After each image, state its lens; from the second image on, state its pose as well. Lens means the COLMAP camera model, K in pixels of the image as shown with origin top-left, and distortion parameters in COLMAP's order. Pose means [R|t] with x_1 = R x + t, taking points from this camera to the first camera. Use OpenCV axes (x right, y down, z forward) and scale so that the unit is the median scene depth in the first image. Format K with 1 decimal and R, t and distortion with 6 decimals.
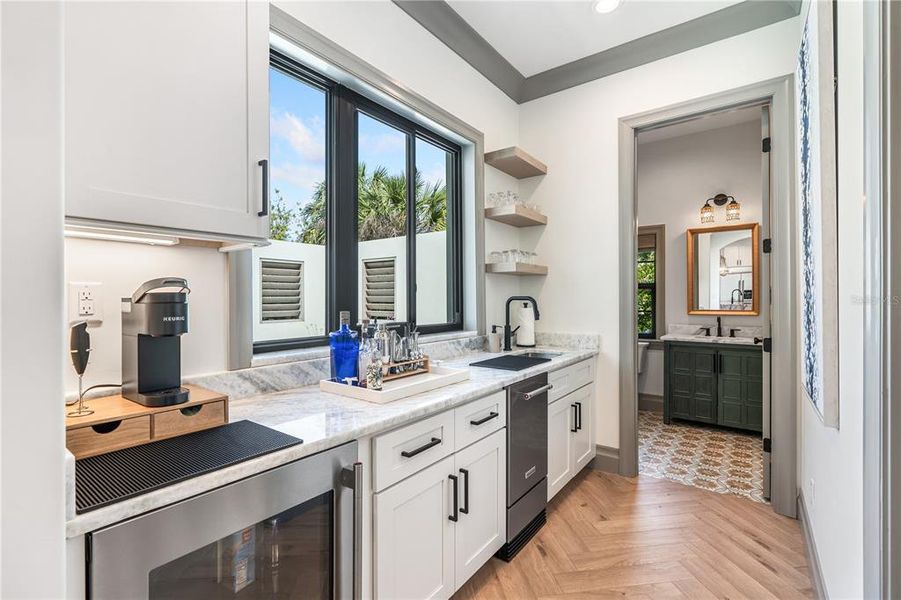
lens RADIAL K [[417.4, 0, 444.6], [0, 417.4, 293.9], [0, 0, 1]] dist [0.000934, 0.001049]
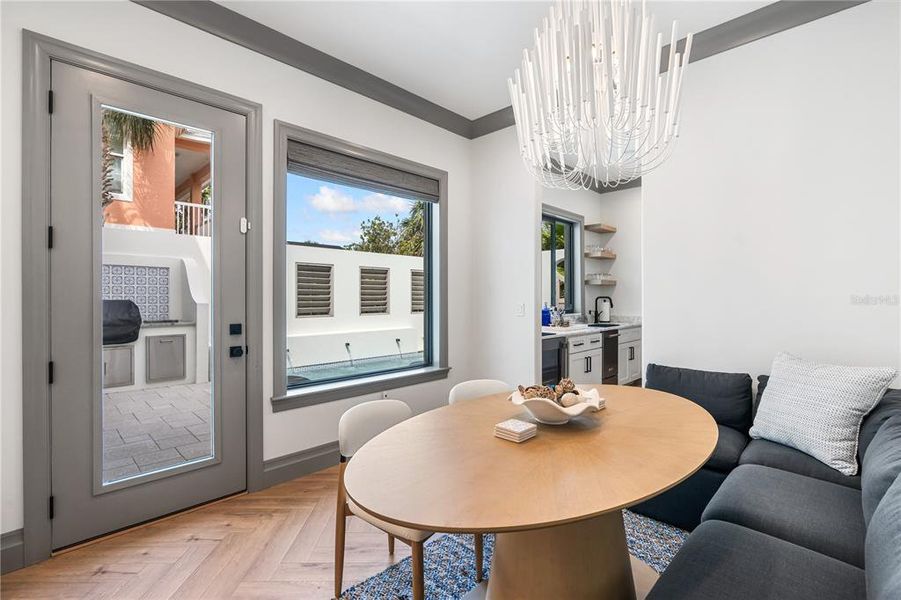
lens RADIAL K [[417.4, 0, 449.9], [0, 417.4, 301.3], [0, 0, 1]] dist [0.000934, 0.001049]
pose [[0.993152, -0.002137, -0.116813, -0.317707], [0.004021, 0.999866, 0.015893, -0.004826], [0.116763, -0.016254, 0.993027, -1.091277]]
